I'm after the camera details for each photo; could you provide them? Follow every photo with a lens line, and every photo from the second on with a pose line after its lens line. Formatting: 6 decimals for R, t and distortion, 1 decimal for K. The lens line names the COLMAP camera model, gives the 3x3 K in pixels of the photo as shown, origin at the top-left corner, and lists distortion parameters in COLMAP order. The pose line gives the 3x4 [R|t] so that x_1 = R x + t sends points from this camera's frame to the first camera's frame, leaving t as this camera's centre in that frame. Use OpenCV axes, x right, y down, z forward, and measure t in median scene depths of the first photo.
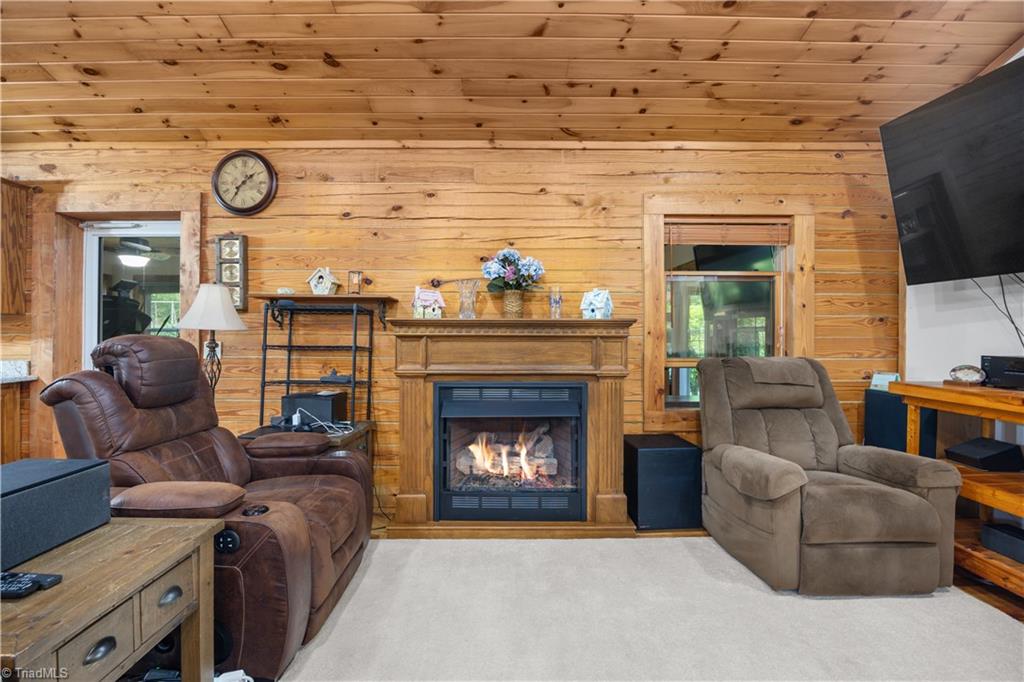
lens RADIAL K [[447.3, 0, 509.6], [0, 447.3, 336.0], [0, 0, 1]] dist [-0.019083, 0.000891]
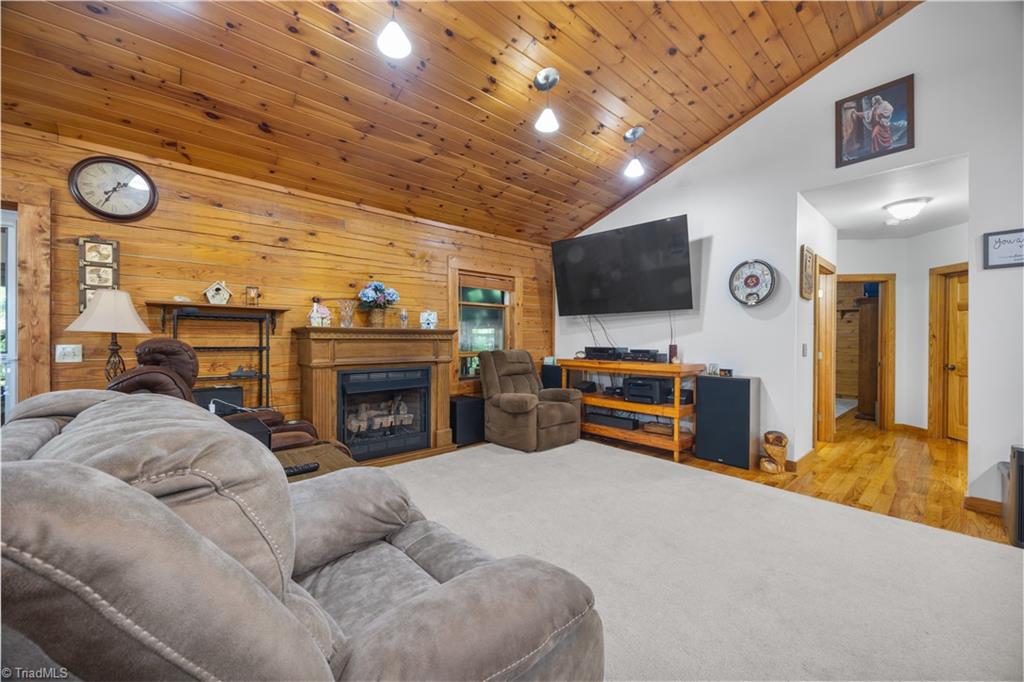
lens RADIAL K [[399.6, 0, 512.9], [0, 399.6, 344.4], [0, 0, 1]] dist [0.004534, 0.000279]
pose [[0.748204, -0.008930, 0.663409, -0.544548], [0.001605, 0.999931, 0.011649, 0.003000], [-0.663467, -0.007651, 0.748167, -0.314650]]
